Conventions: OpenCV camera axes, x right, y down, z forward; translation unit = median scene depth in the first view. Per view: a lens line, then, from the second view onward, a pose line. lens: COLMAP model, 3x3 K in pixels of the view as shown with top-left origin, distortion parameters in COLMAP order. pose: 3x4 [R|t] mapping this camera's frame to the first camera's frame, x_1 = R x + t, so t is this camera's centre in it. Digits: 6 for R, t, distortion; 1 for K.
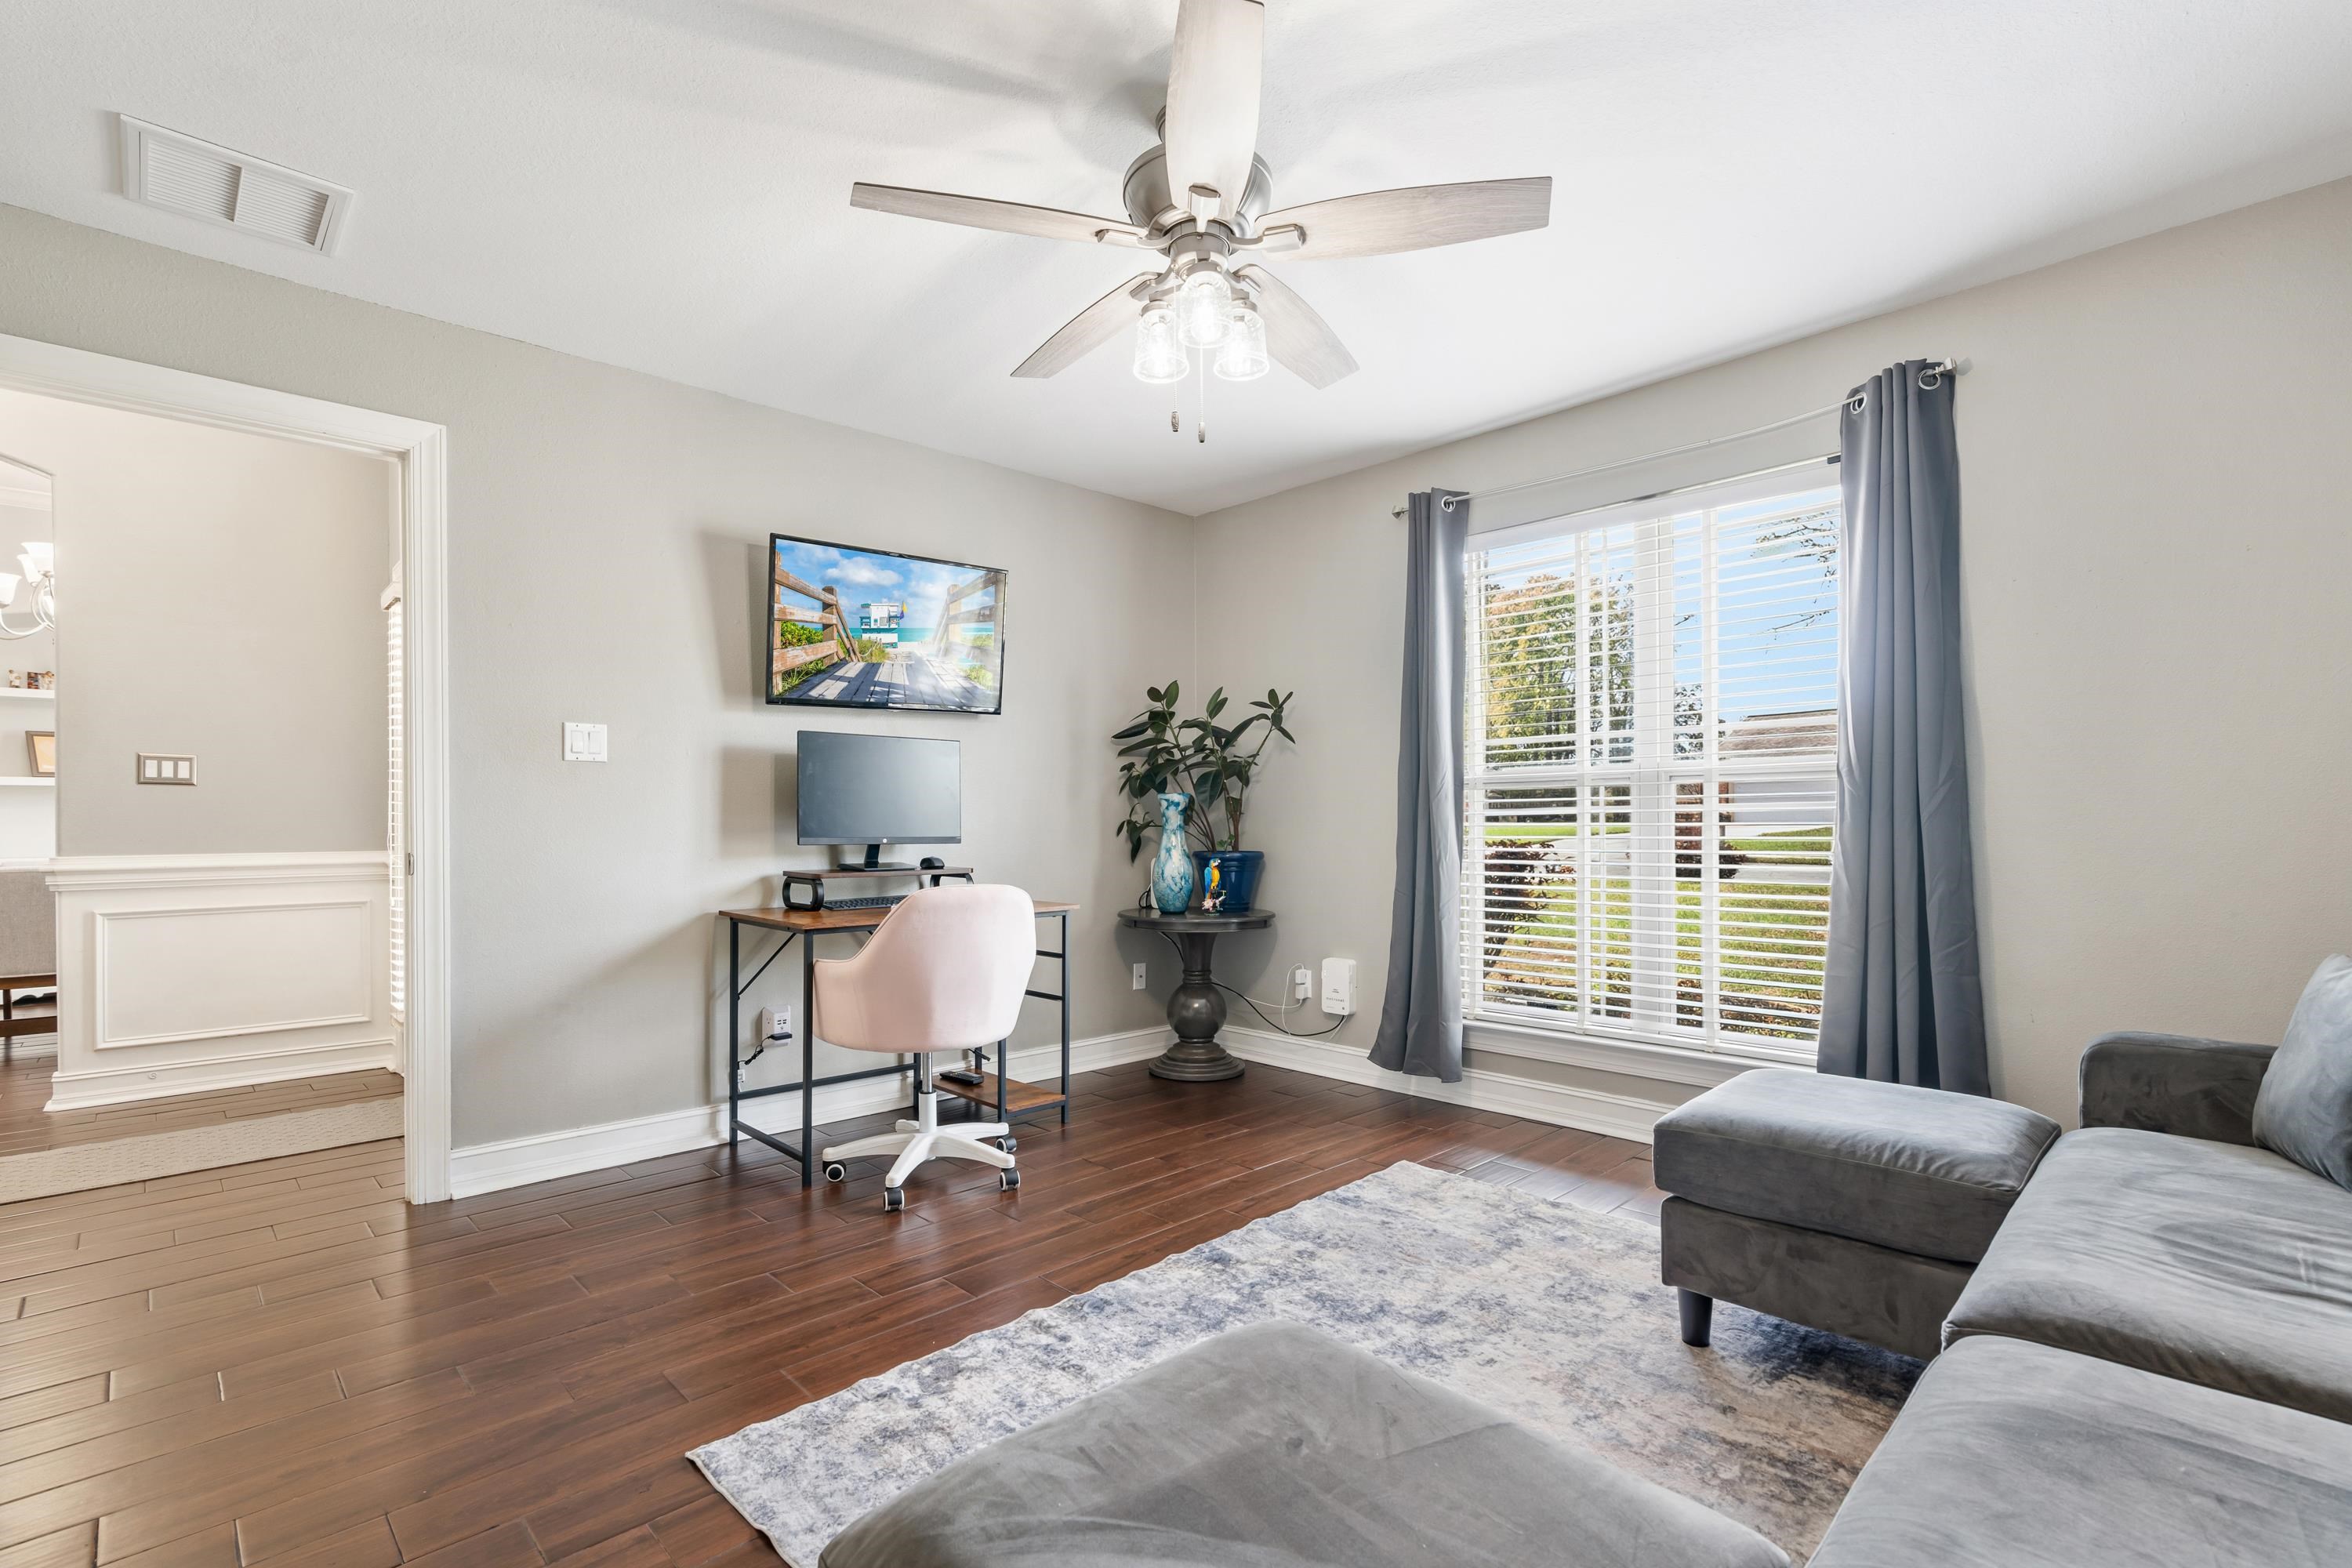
lens RADIAL K [[1072.2, 0, 1178.9], [0, 1072.2, 806.2], [0, 0, 1]] dist [-0.004521, 0.000473]
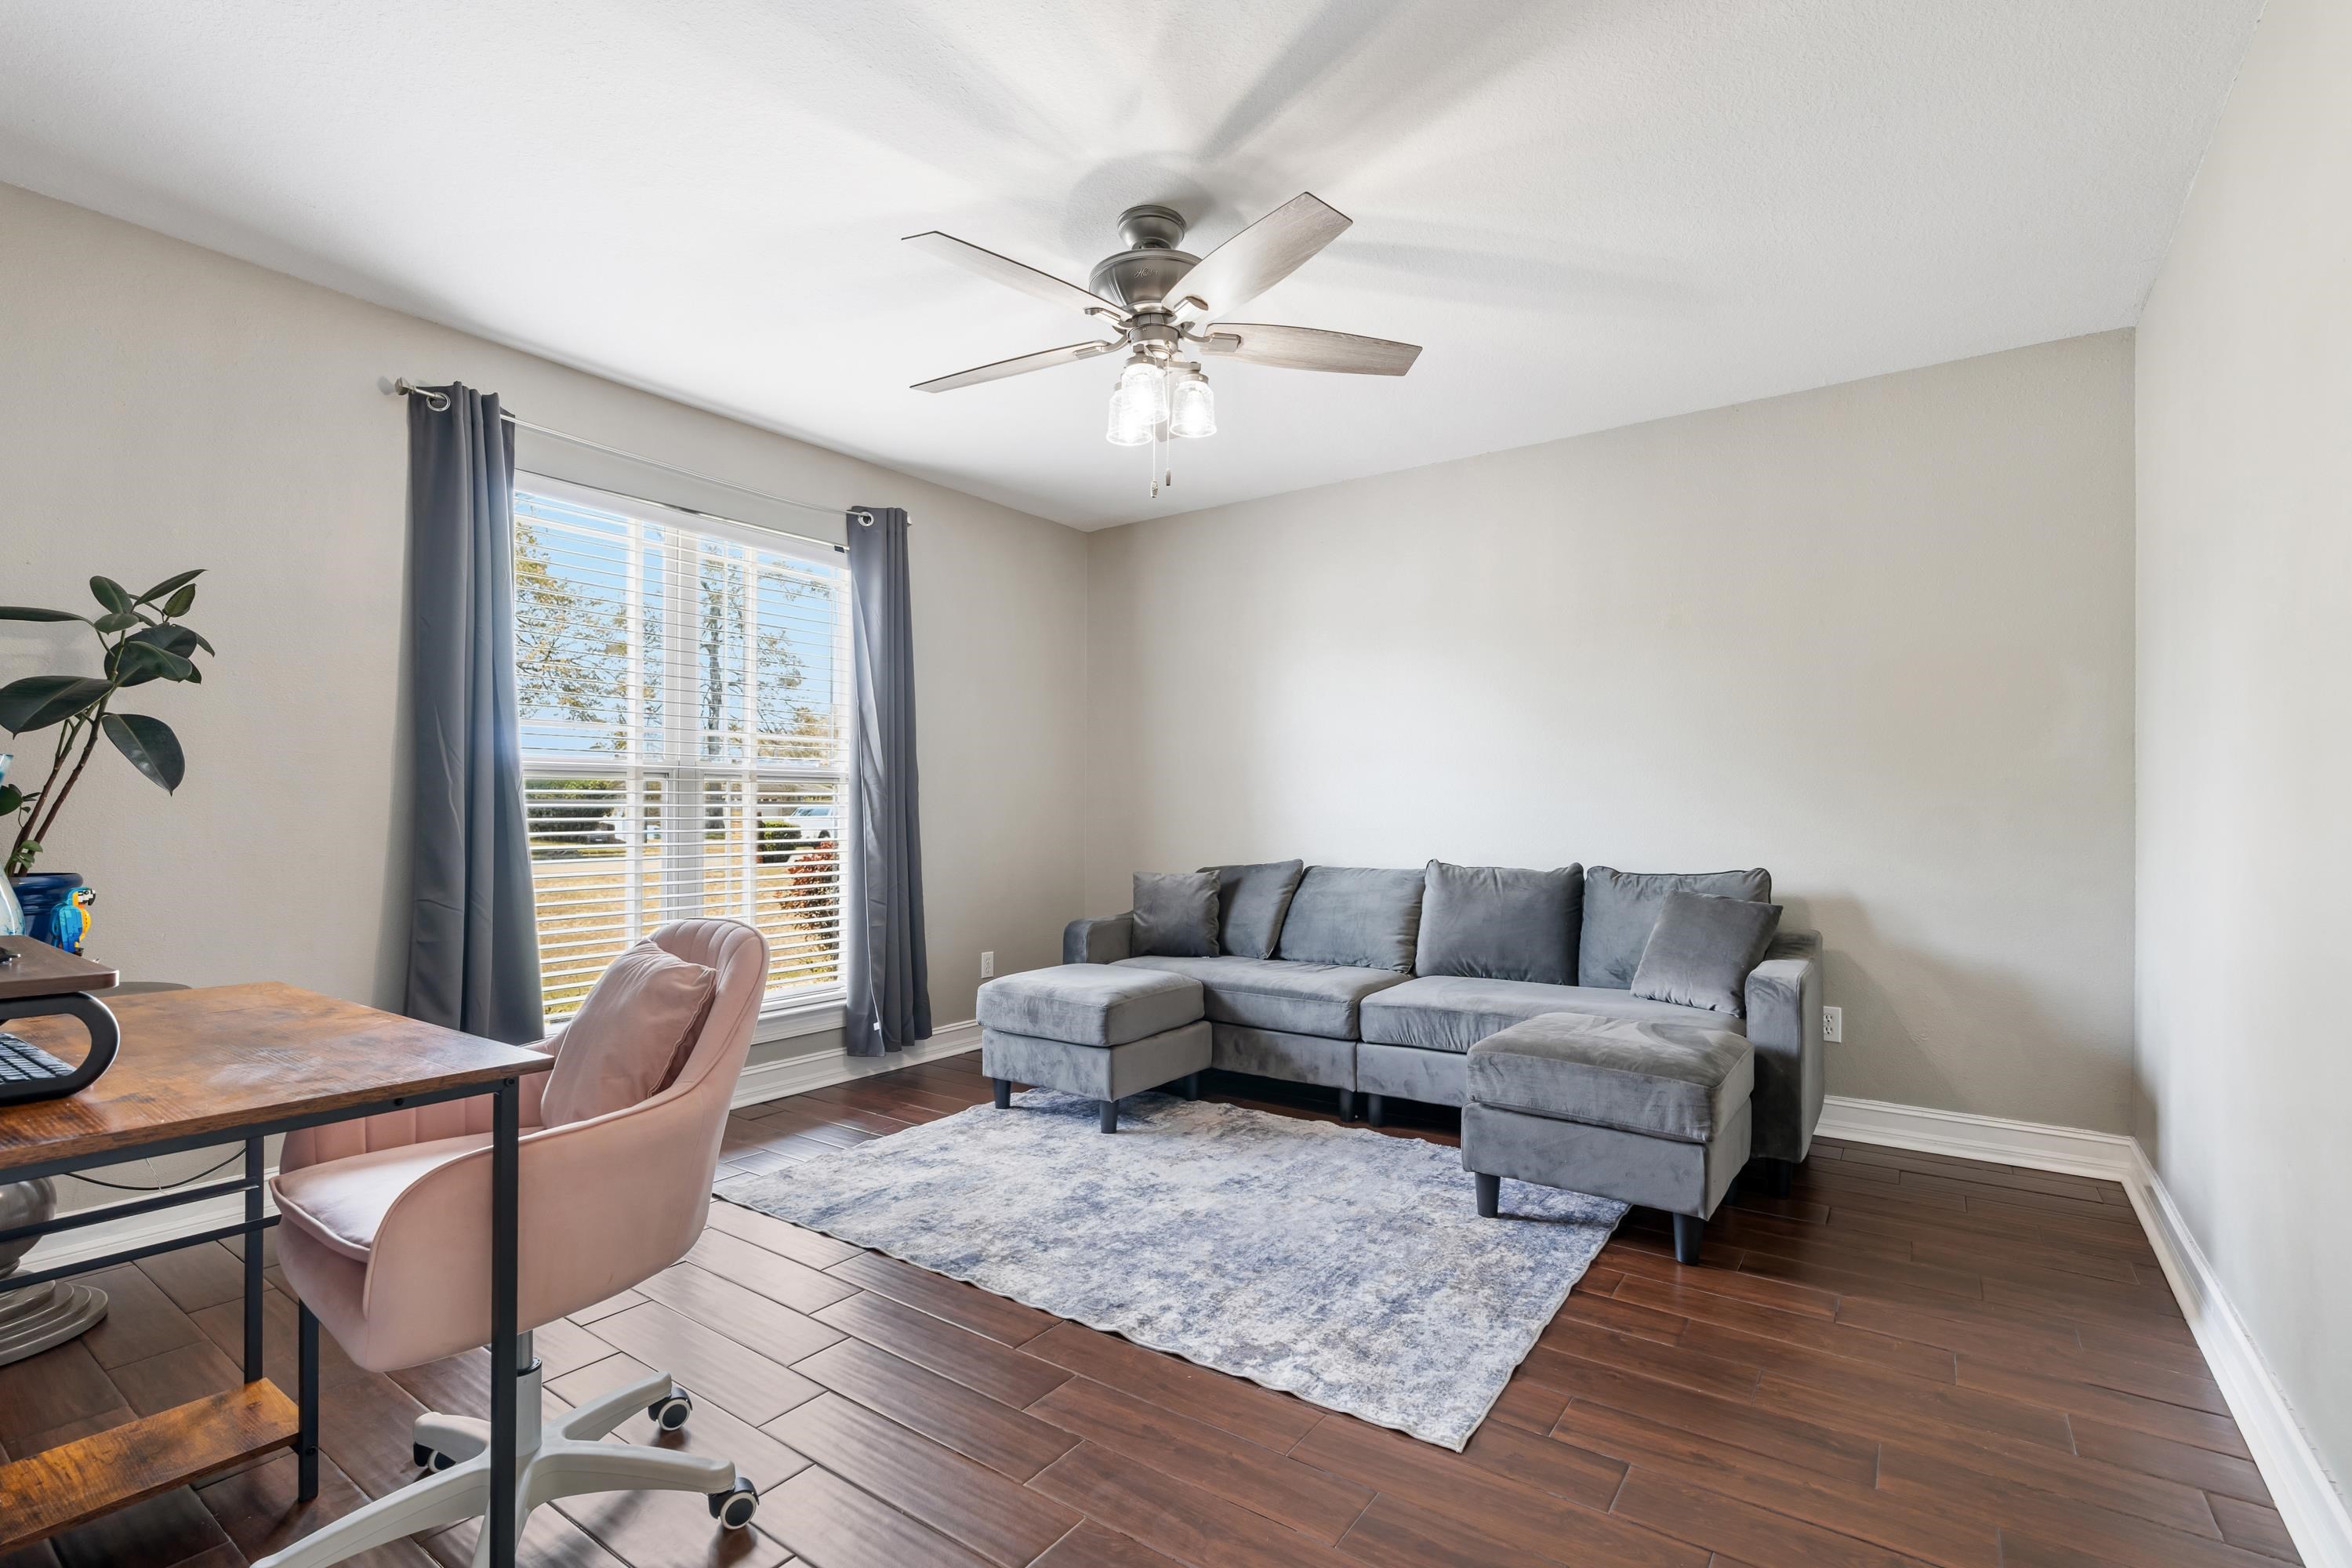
lens RADIAL K [[1072.2, 0, 1173.3], [0, 1072.2, 795.2], [0, 0, 1]] dist [-0.004521, 0.000473]
pose [[-0.178993, 0.018852, 0.983670, -1.101572], [-0.015379, 0.999641, -0.021957, 0.015524], [-0.983730, -0.019058, -0.178639, 1.137222]]
